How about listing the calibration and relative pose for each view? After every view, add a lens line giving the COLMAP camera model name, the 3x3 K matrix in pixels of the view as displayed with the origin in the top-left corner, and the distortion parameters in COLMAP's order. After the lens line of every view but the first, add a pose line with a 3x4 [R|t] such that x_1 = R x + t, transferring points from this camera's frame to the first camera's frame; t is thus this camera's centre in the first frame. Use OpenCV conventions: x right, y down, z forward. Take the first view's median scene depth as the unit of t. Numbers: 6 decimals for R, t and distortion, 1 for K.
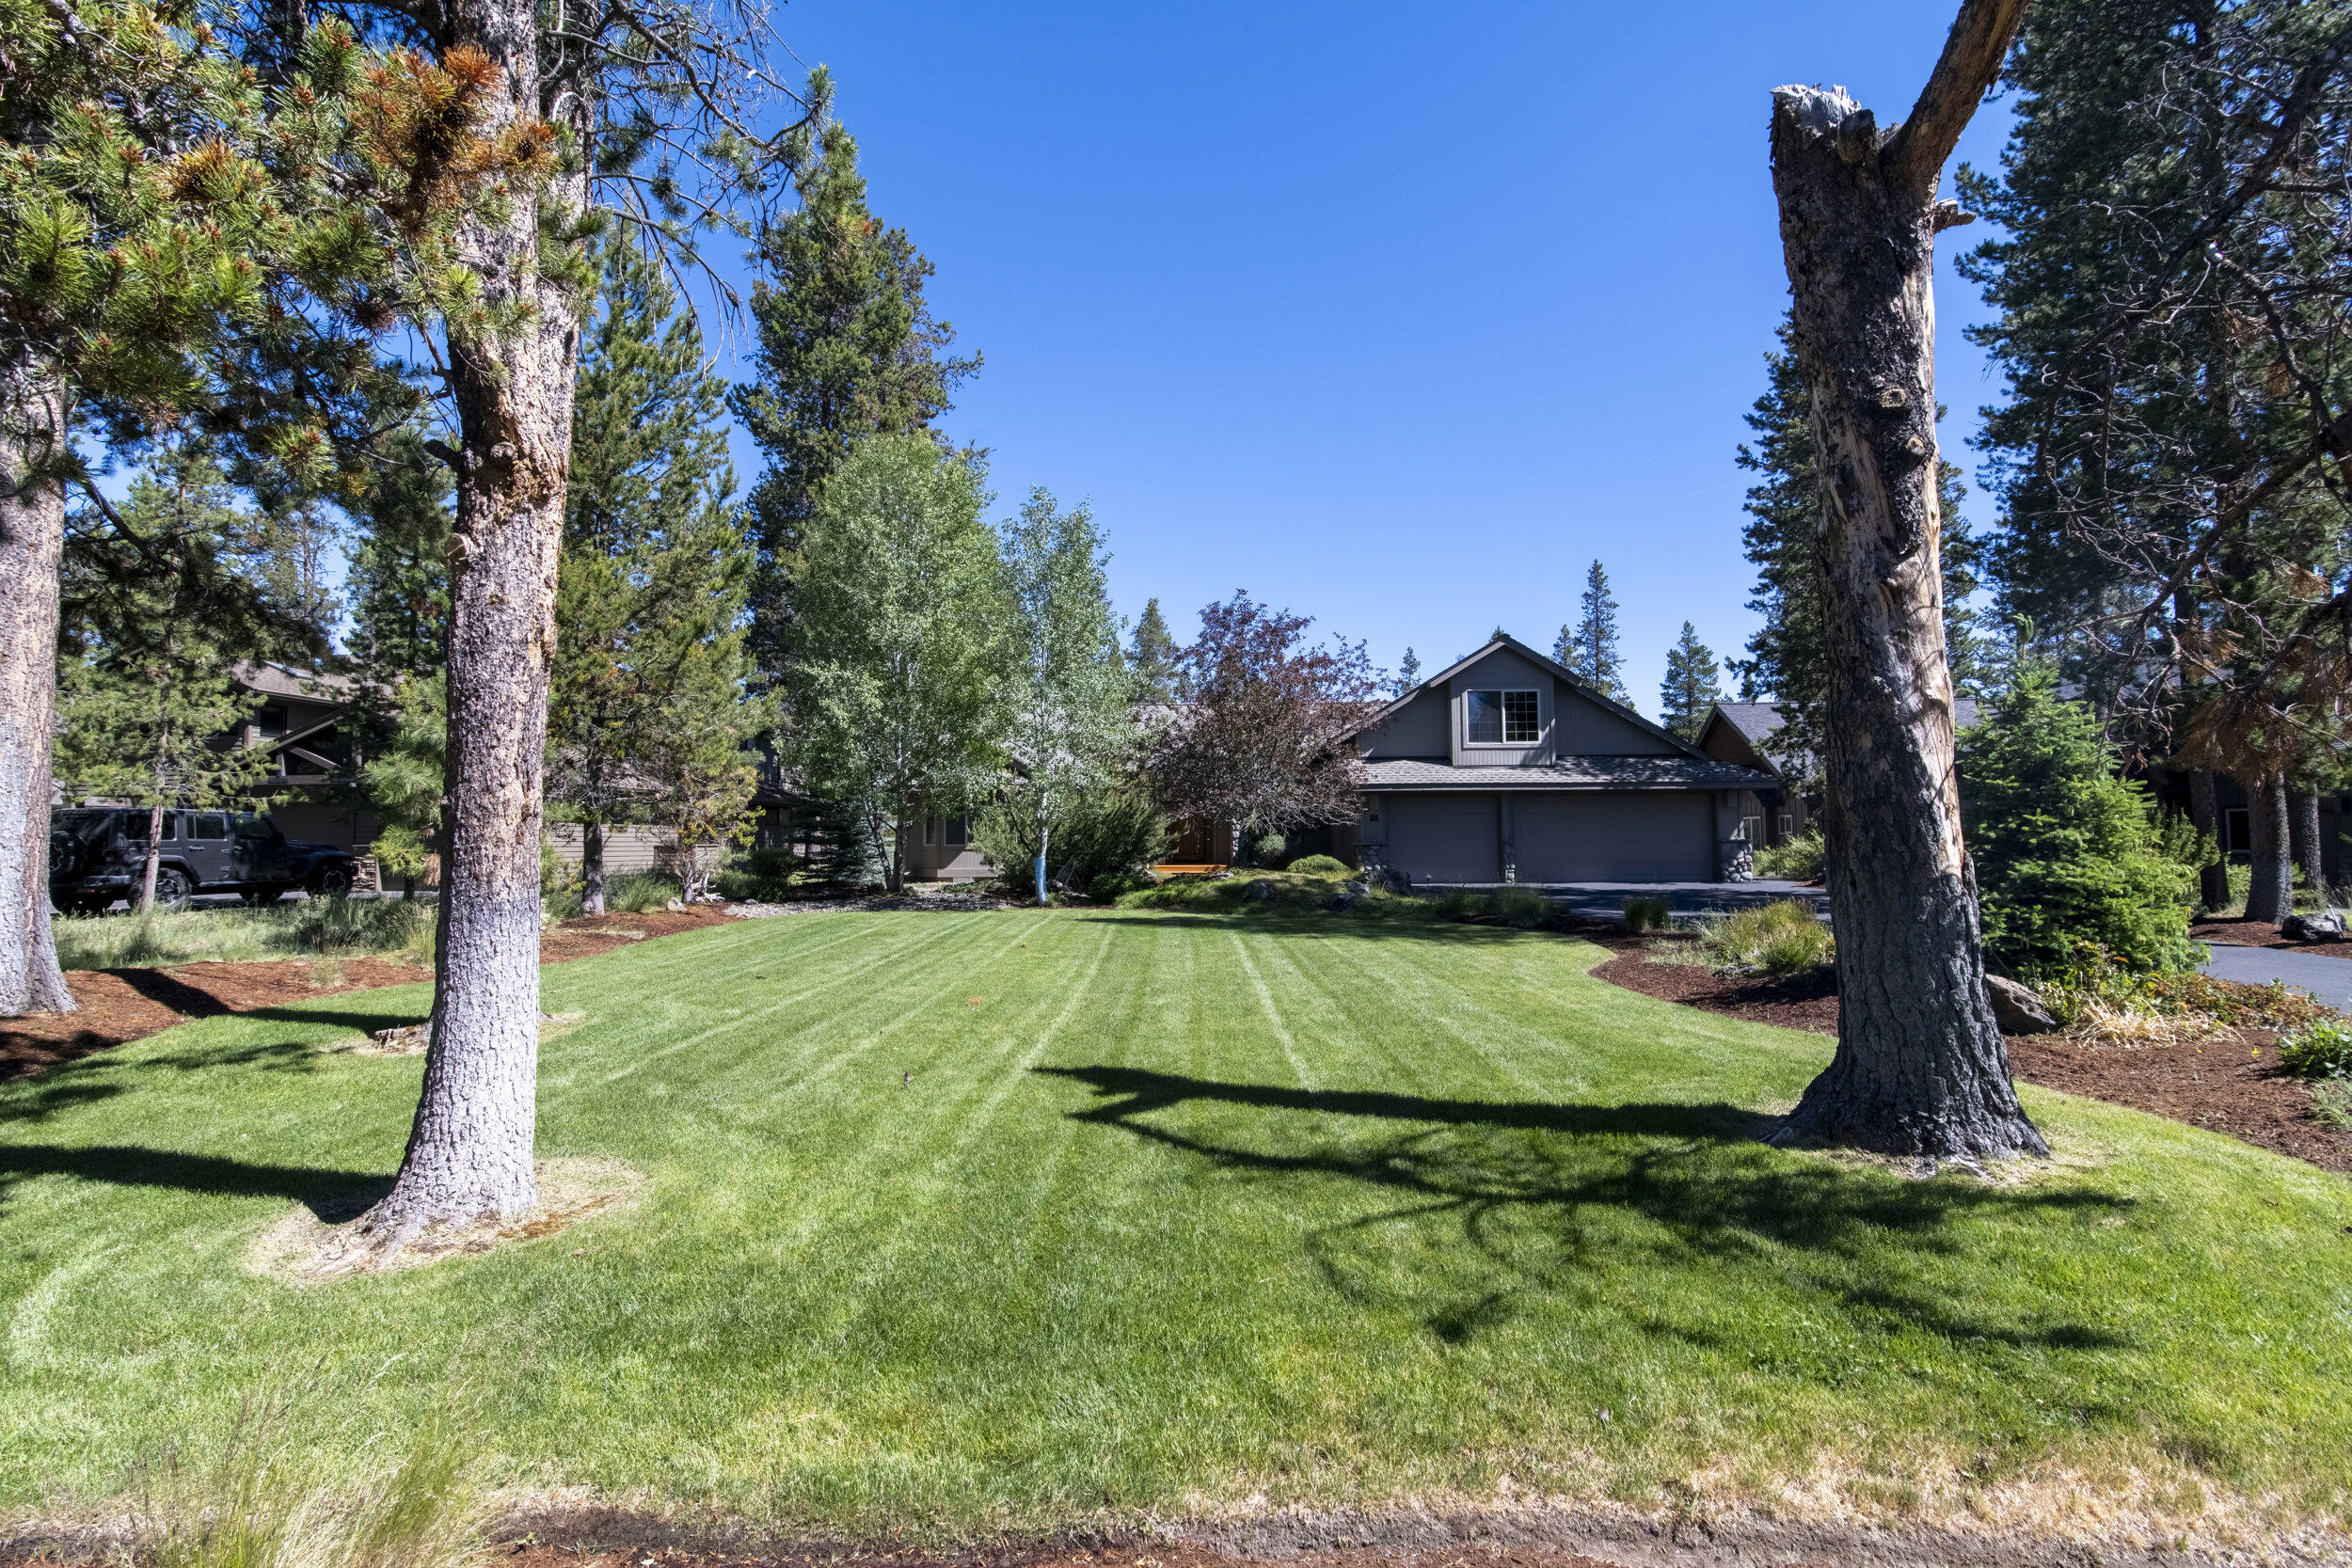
lens RADIAL K [[1061.3, 0, 1176.0], [0, 1061.3, 784.0], [0, 0, 1]] dist [-0.002454, -0.000014]
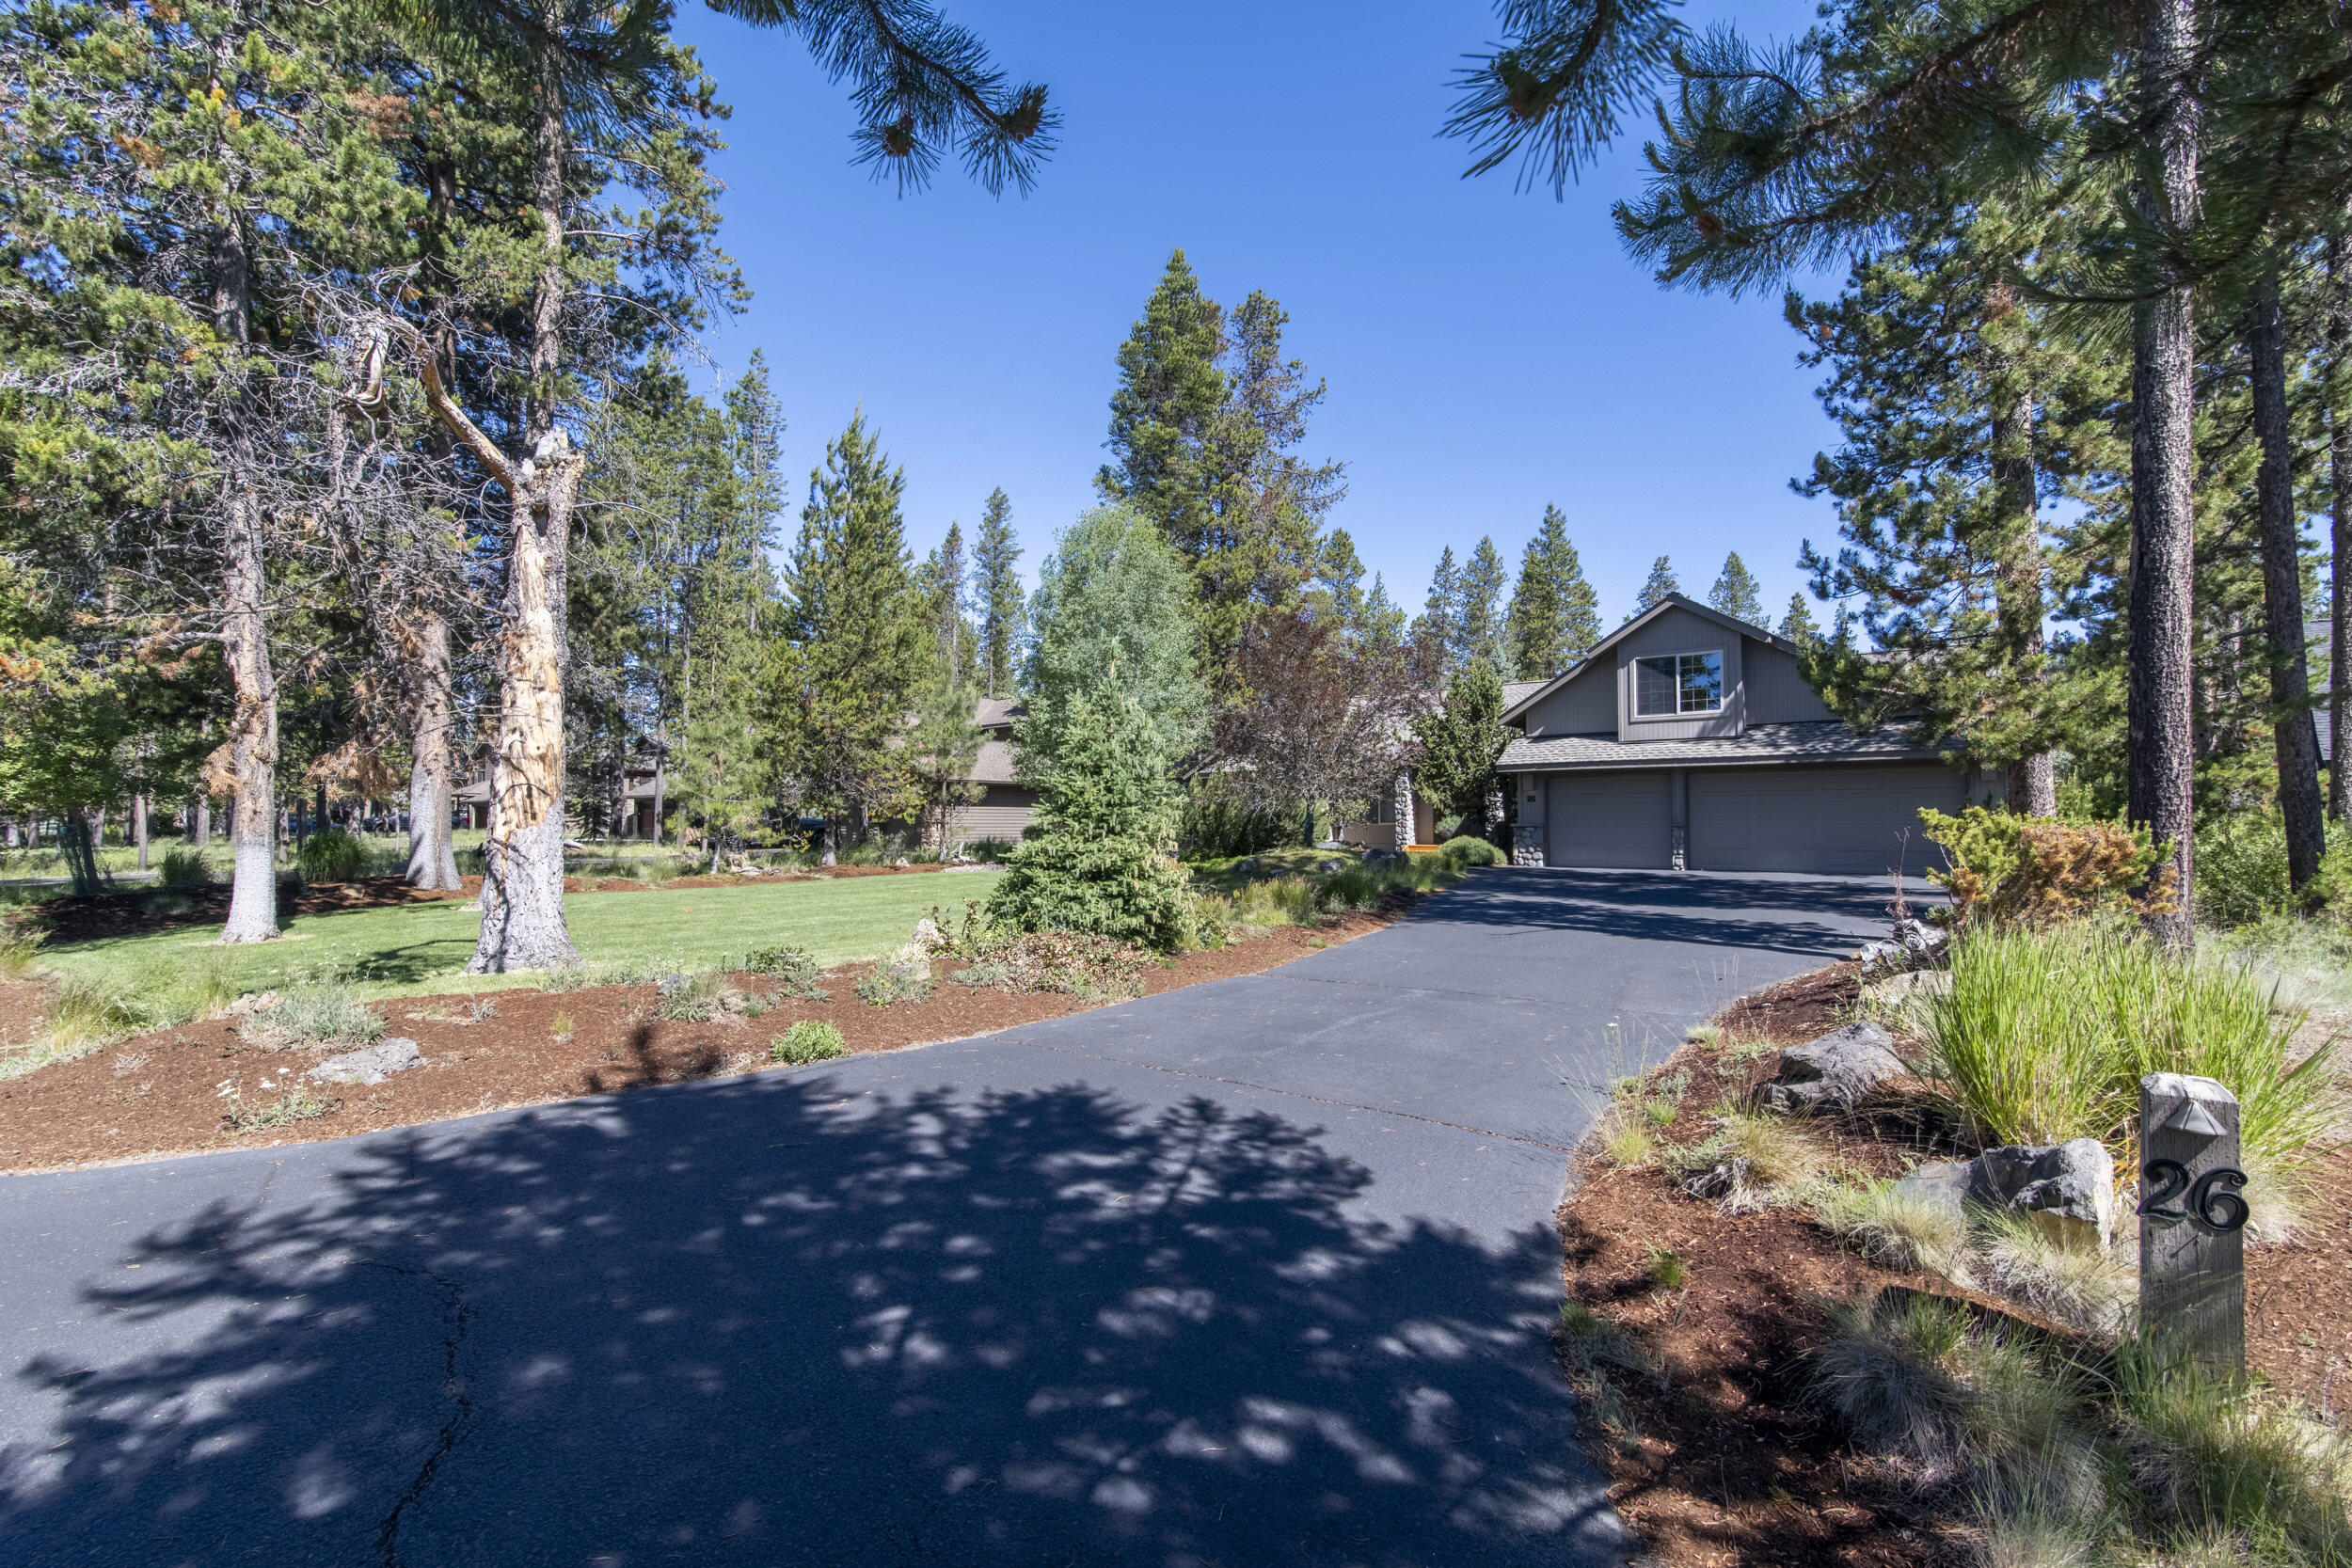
lens RADIAL K [[1061.3, 0, 1176.0], [0, 1061.3, 784.0], [0, 0, 1]] dist [-0.002454, -0.000014]
pose [[0.816870, -0.014835, -0.576631, 0.479377], [0.015905, 0.999868, -0.003192, 0.016392], [0.576603, -0.006564, 0.816998, 0.021835]]
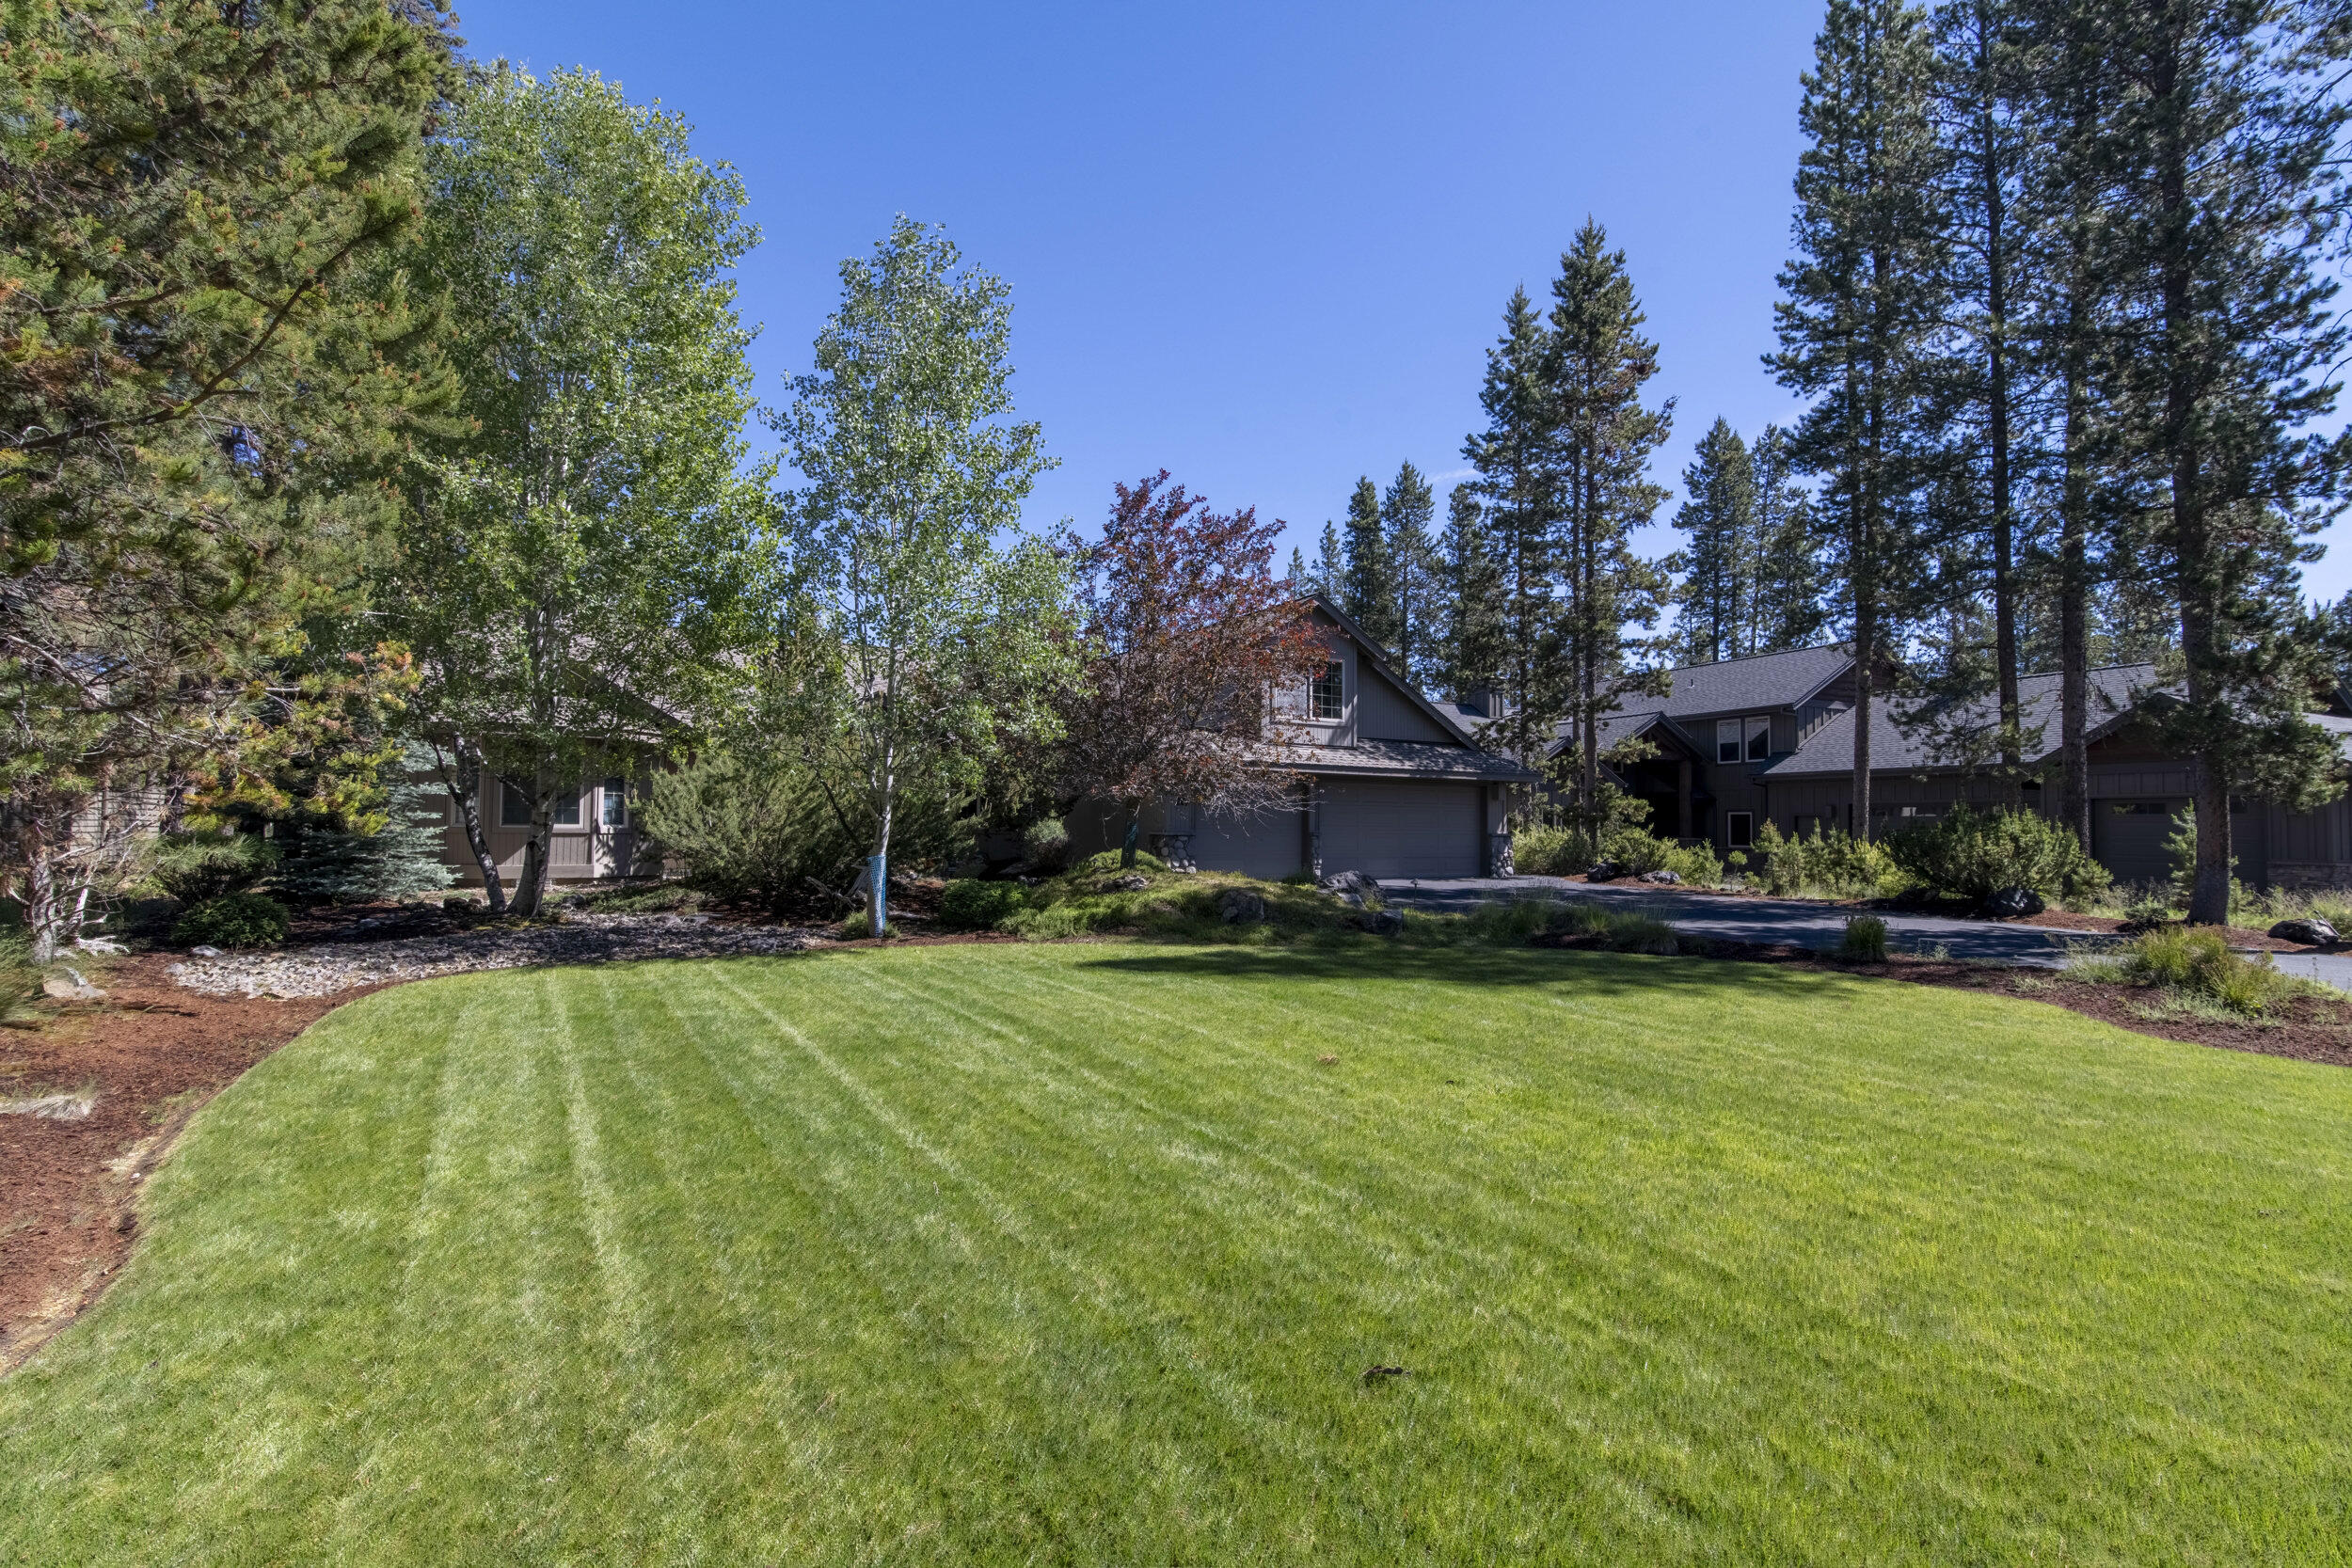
lens RADIAL K [[1061.3, 0, 1176.0], [0, 1061.3, 784.0], [0, 0, 1]] dist [-0.002454, -0.000014]
pose [[0.861859, 0.033212, 0.506060, -0.219071], [-0.040808, 0.999159, 0.003927, 0.015242], [-0.505504, -0.024036, 0.862489, 0.311727]]
